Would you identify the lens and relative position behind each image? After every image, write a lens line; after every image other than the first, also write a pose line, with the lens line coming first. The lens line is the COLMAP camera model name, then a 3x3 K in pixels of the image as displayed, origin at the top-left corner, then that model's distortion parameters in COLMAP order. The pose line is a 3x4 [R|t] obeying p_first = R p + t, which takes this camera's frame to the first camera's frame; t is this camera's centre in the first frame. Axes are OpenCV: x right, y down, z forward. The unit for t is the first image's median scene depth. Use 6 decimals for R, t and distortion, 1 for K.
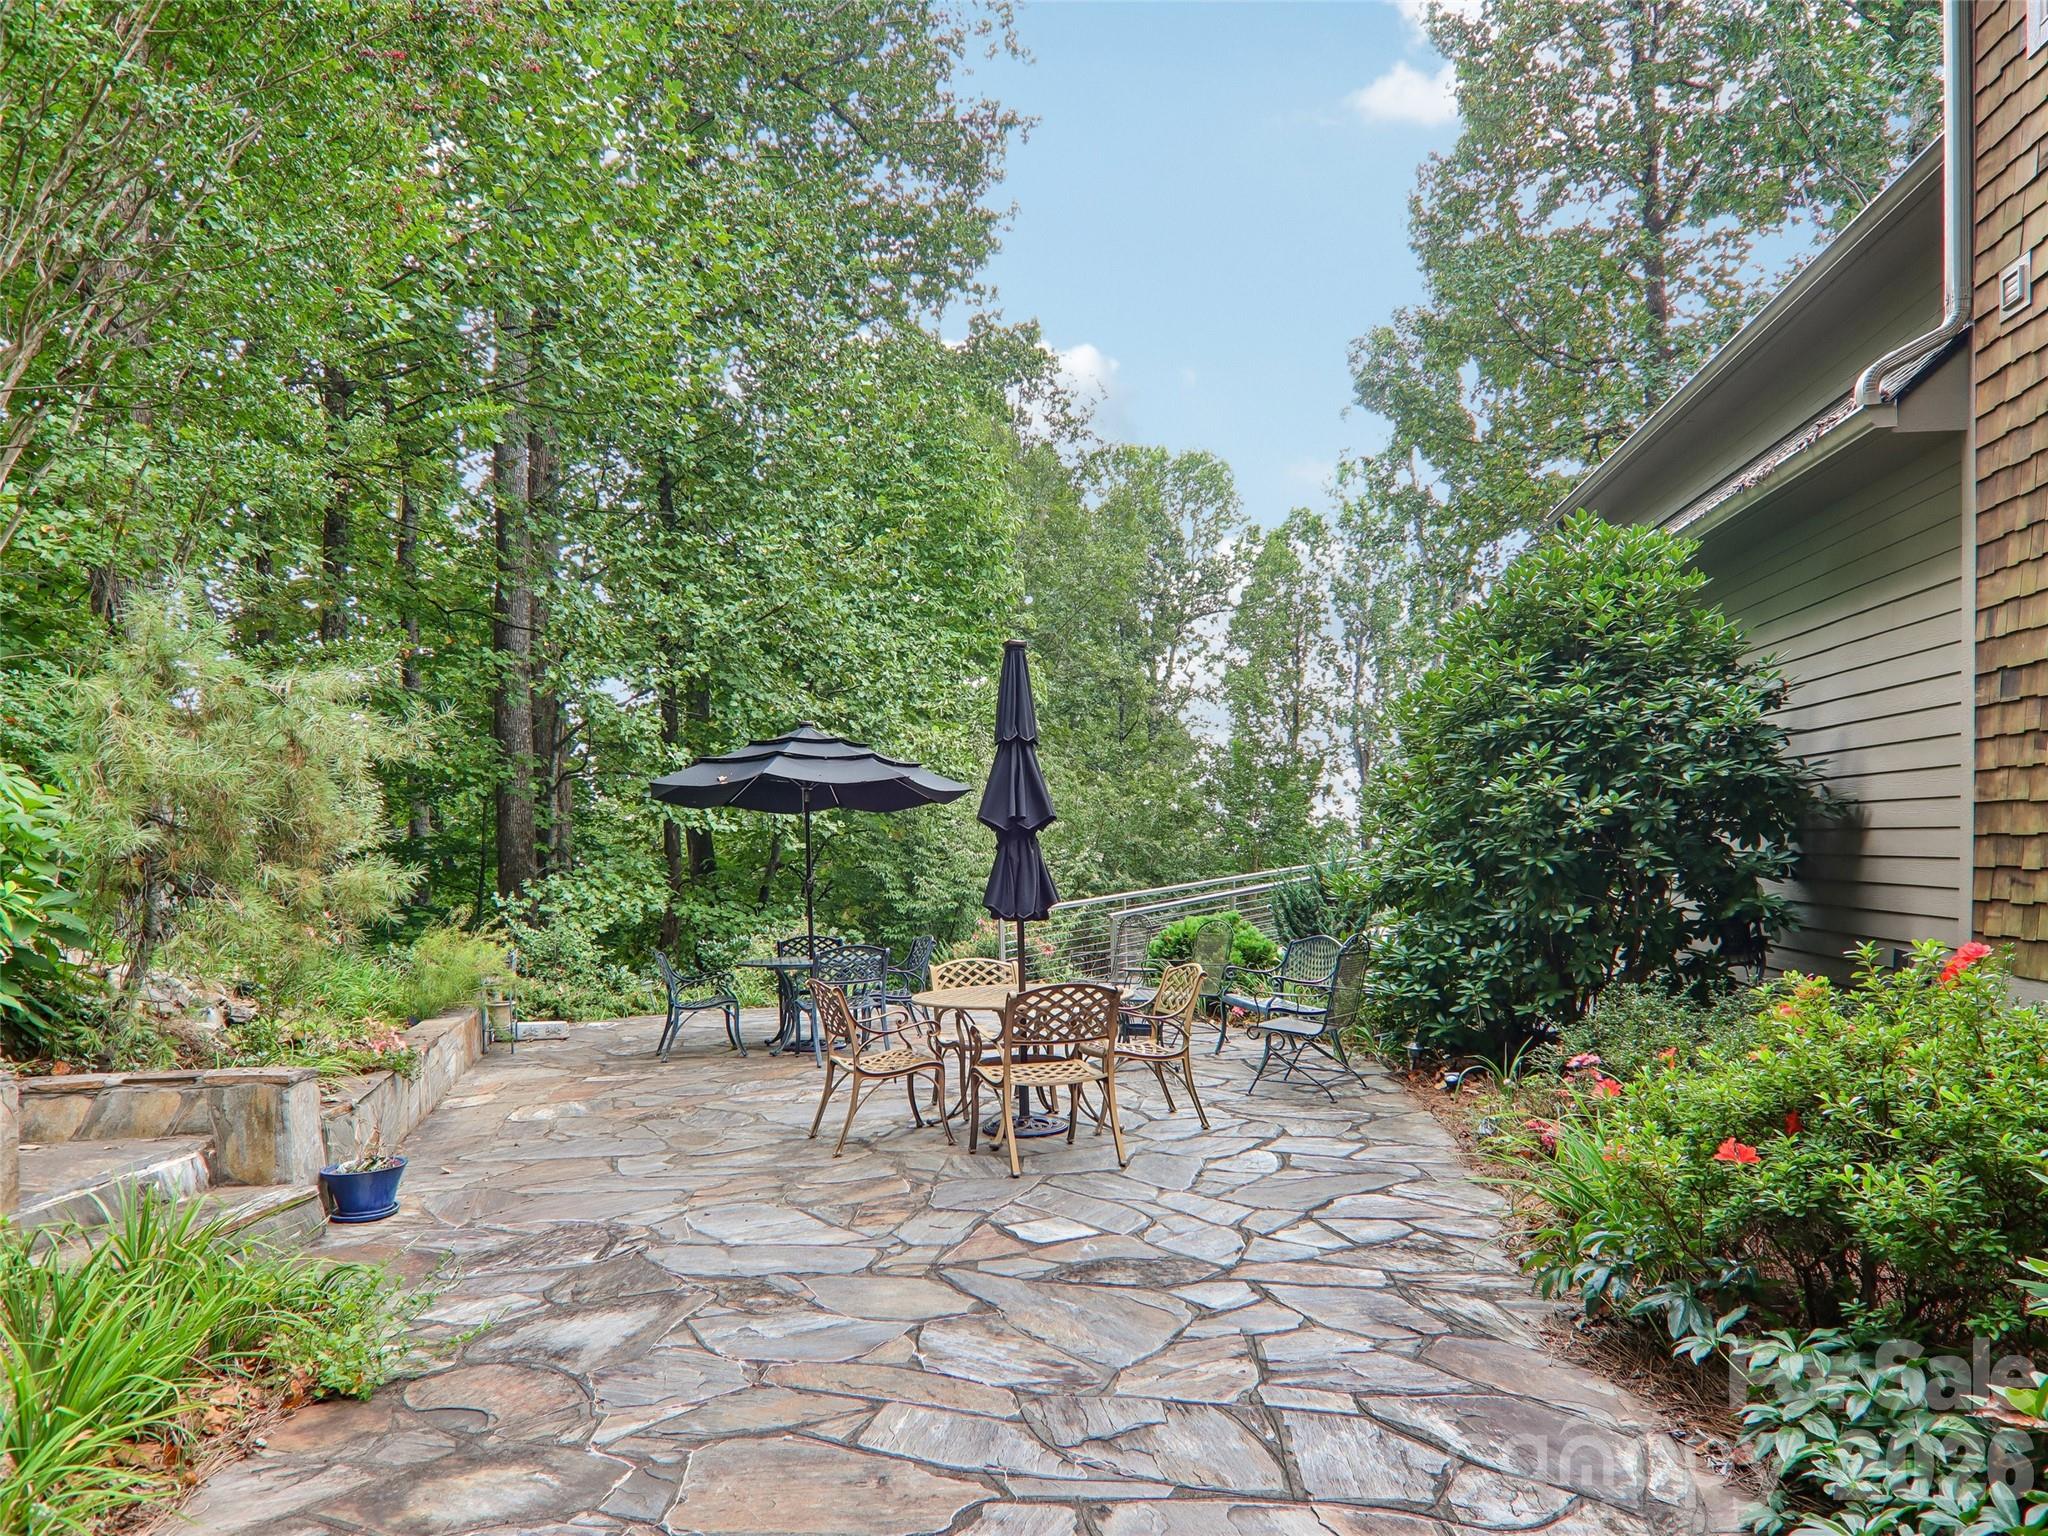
lens RADIAL K [[1358.4, 0, 1061.3], [0, 1358.4, 772.9], [0, 0, 1]] dist [0.007279, -0.034512]
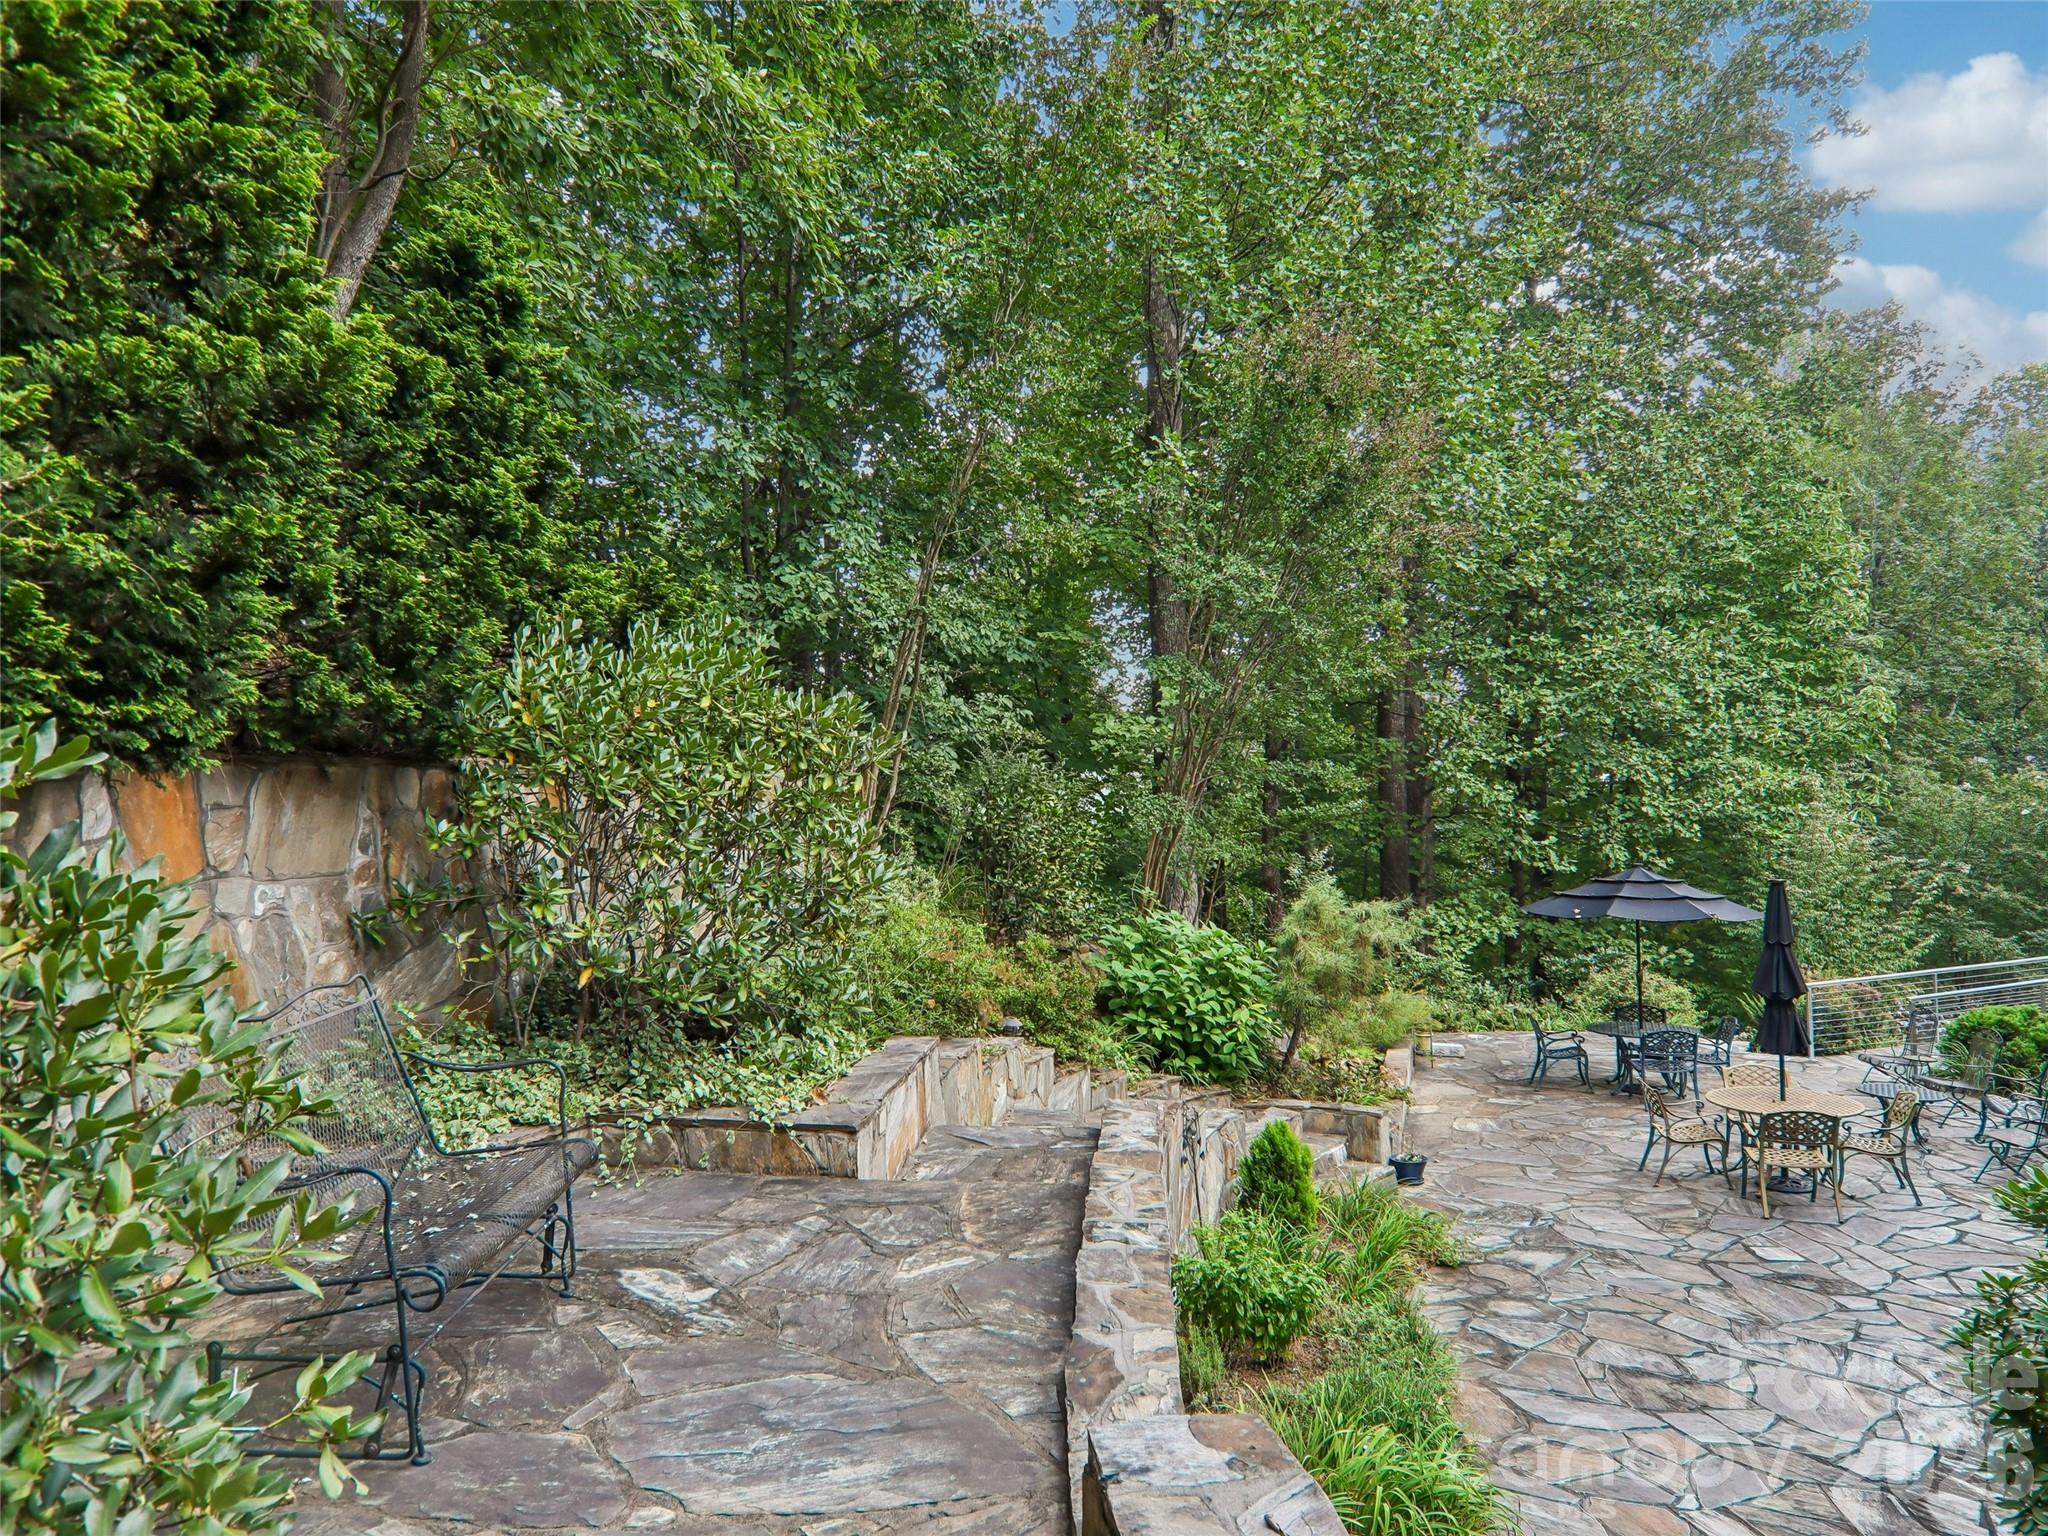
lens RADIAL K [[1358.4, 0, 1061.3], [0, 1358.4, 772.9], [0, 0, 1]] dist [0.007279, -0.034512]
pose [[0.832784, 0.005510, -0.553571, 0.139670], [0.017624, 0.999180, 0.036459, -0.281842], [0.553317, -0.040118, 0.832004, -0.733887]]
